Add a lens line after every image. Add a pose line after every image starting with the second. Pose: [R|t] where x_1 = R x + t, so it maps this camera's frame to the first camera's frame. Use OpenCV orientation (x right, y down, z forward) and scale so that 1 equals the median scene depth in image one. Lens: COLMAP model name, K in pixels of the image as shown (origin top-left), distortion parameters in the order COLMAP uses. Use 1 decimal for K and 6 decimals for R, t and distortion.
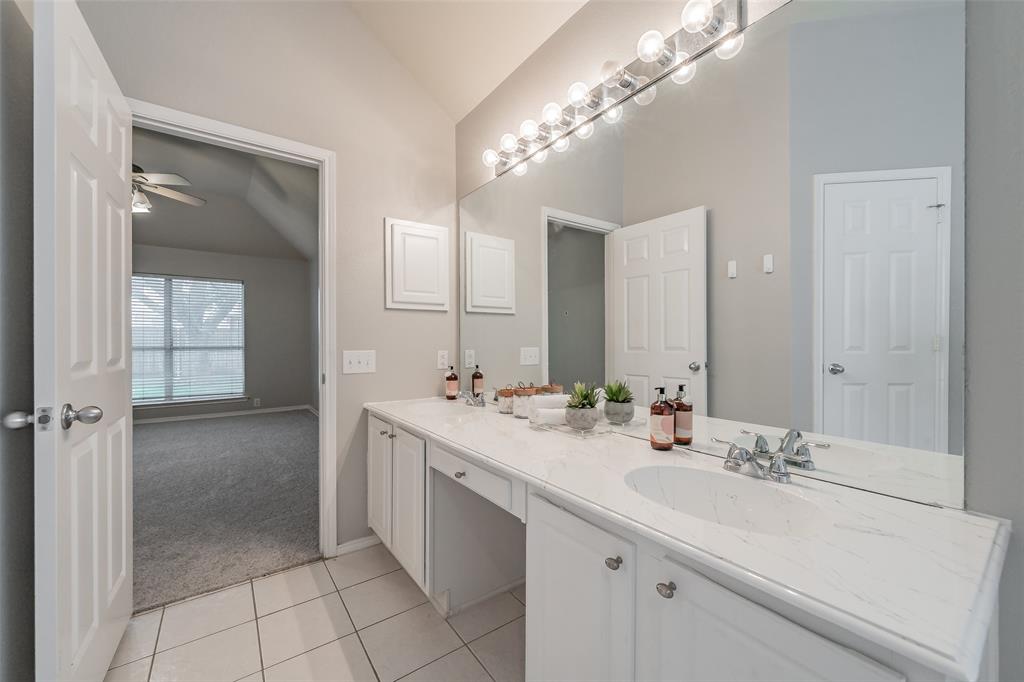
lens RADIAL K [[397.1, 0, 512.0], [0, 397.1, 338.1], [0, 0, 1]] dist [-0.000854, -0.000629]
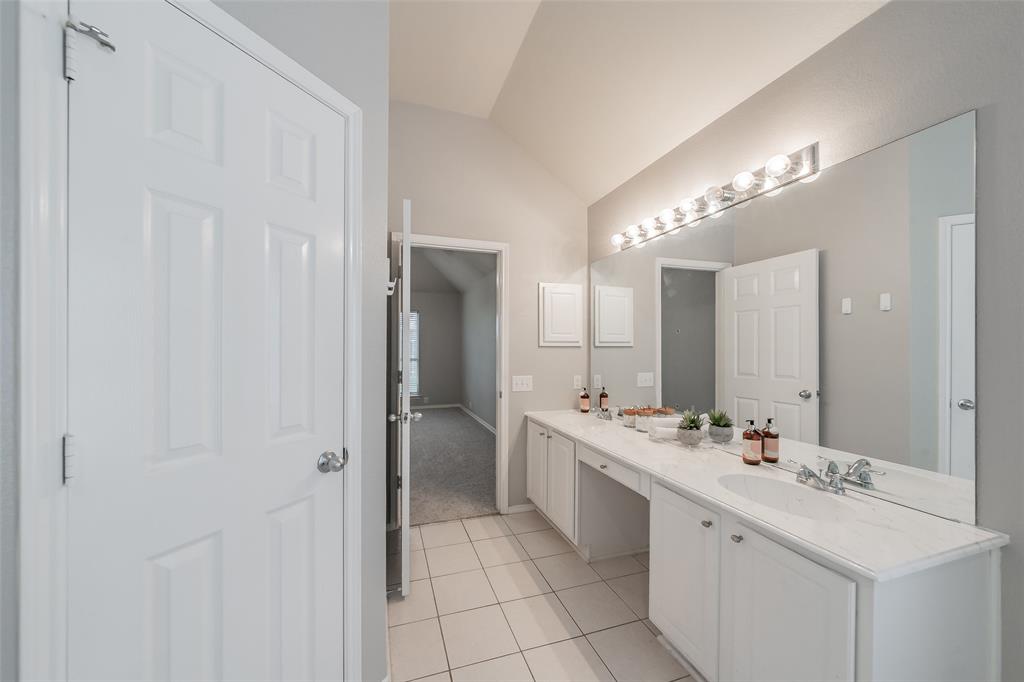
lens RADIAL K [[358.9, 0, 505.3], [0, 358.9, 345.1], [0, 0, 1]] dist [-0.001788, -0.000368]
pose [[0.951441, 0.003620, -0.307810, -0.041236], [-0.005147, 0.999978, -0.004150, -0.083425], [0.307788, 0.005533, 0.951439, -0.304198]]
